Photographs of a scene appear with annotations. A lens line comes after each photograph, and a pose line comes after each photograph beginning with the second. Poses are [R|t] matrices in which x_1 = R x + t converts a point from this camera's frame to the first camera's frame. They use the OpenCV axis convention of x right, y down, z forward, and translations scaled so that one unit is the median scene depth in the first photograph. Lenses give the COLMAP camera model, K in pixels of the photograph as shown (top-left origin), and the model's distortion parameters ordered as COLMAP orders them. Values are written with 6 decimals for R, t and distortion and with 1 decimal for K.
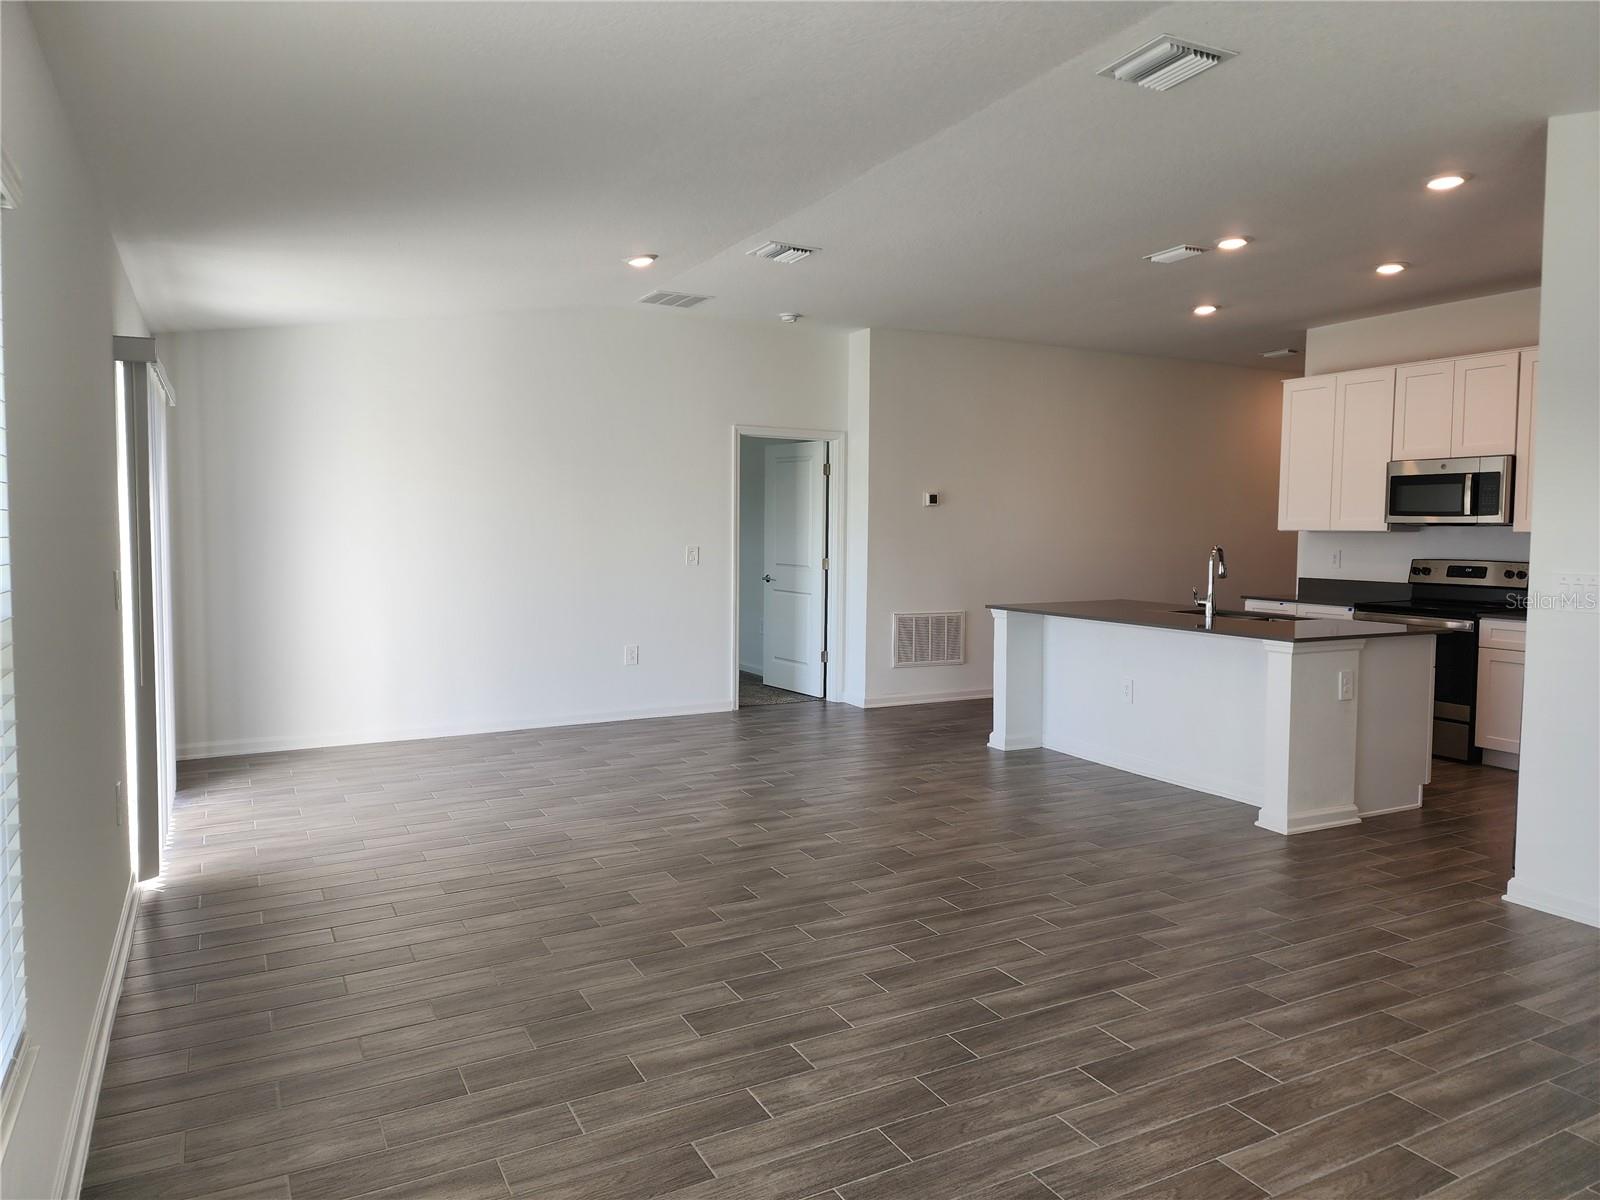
lens RADIAL K [[1072.3, 0, 800.0], [0, 1072.3, 600.0], [0, 0, 1]] dist [0.075304, -0.072640]
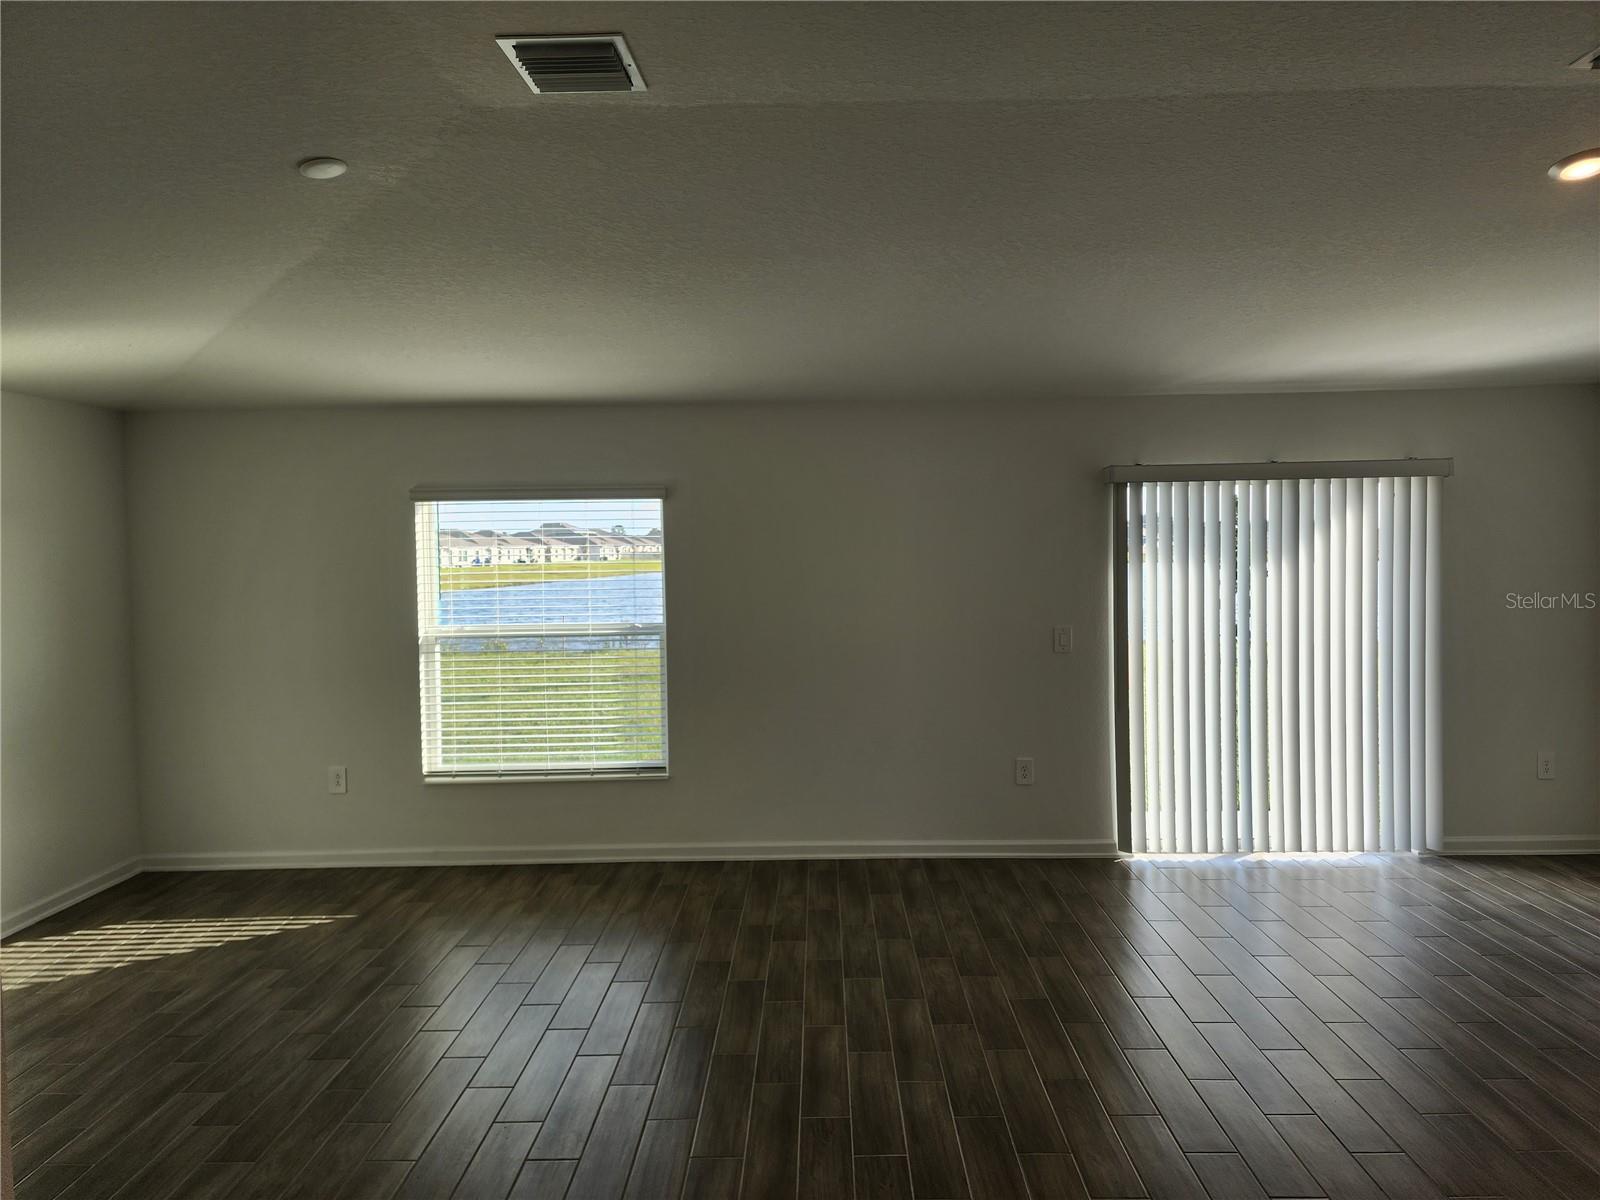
lens RADIAL K [[1072.6, 0, 806.4], [0, 1072.6, 570.2], [0, 0, 1]] dist [0.079569, -0.072210]
pose [[-0.481161, 0.021232, -0.876375, 0.509676], [-0.045248, 0.997773, 0.049016, -0.095392], [0.875464, 0.063238, -0.479128, 0.820567]]
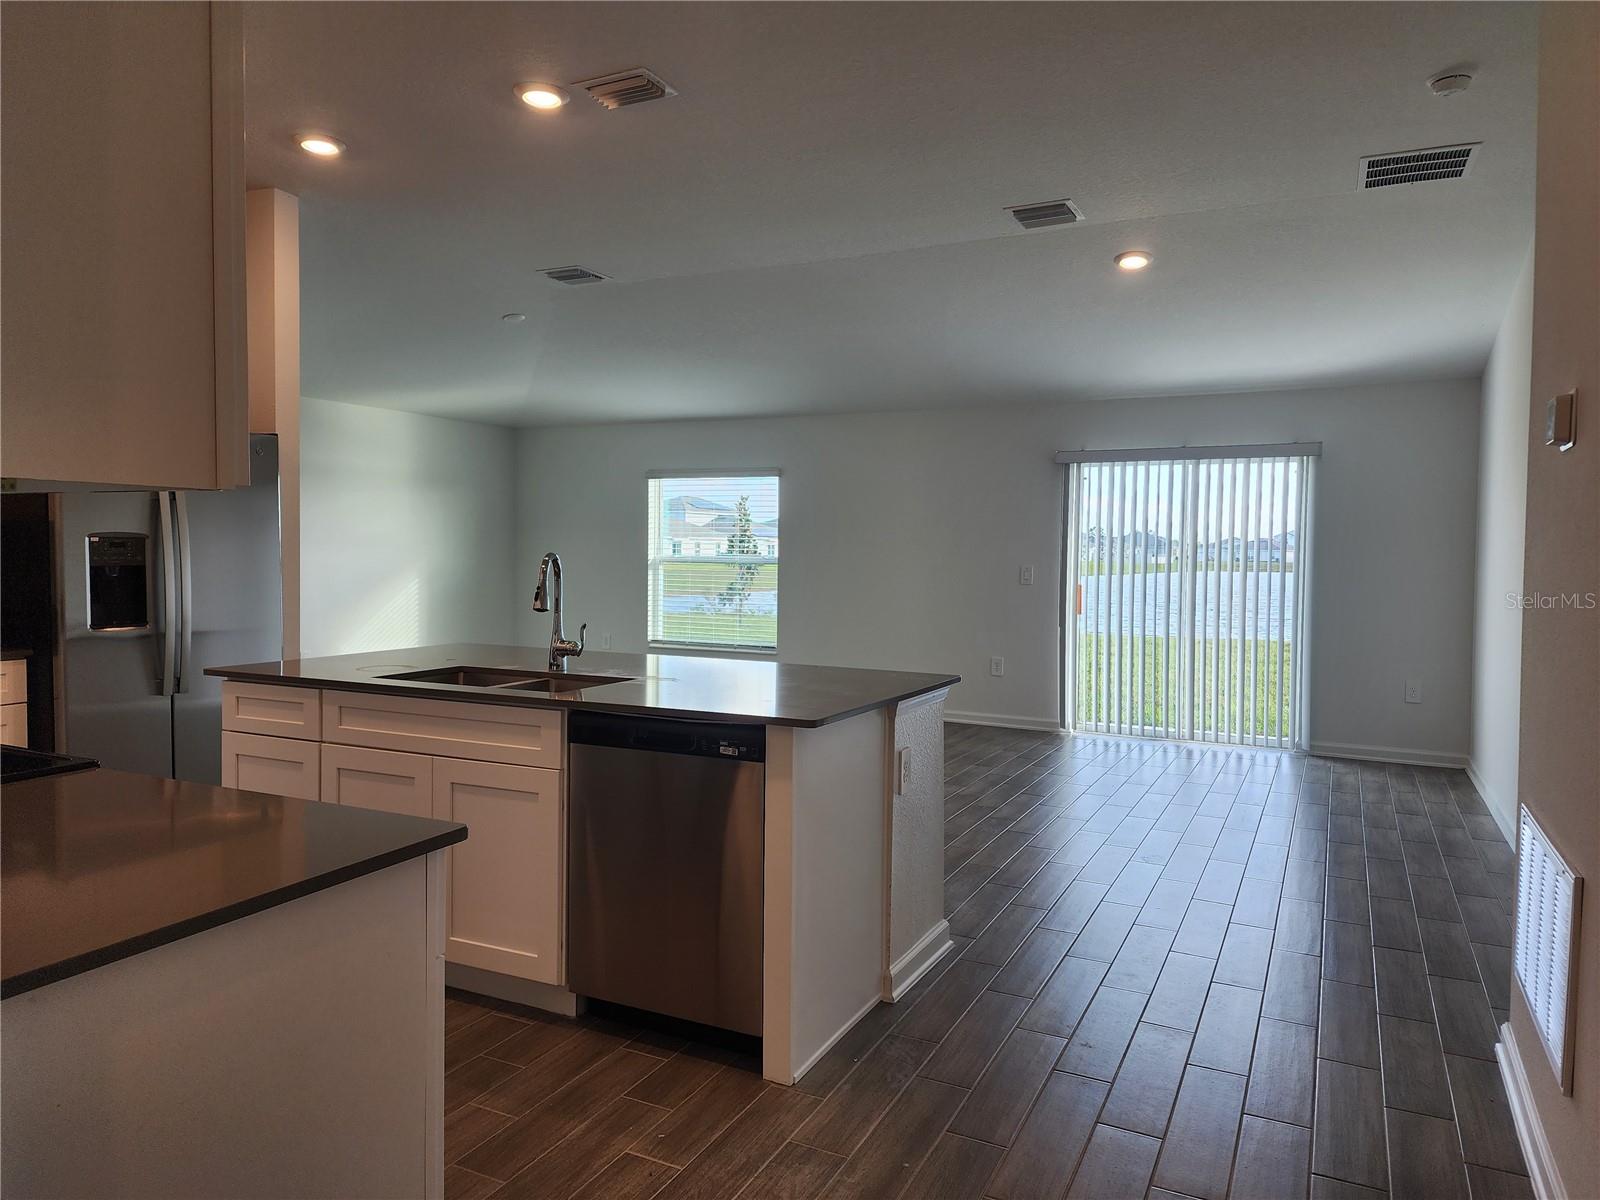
lens RADIAL K [[1072.3, 0, 800.0], [0, 1072.3, 600.0], [0, 0, 1]] dist [0.075304, -0.072640]
pose [[-0.819181, 0.009417, -0.573457, 0.564337], [-0.057620, 0.993455, 0.098623, -0.084758], [0.570633, 0.113833, -0.813278, 1.450117]]
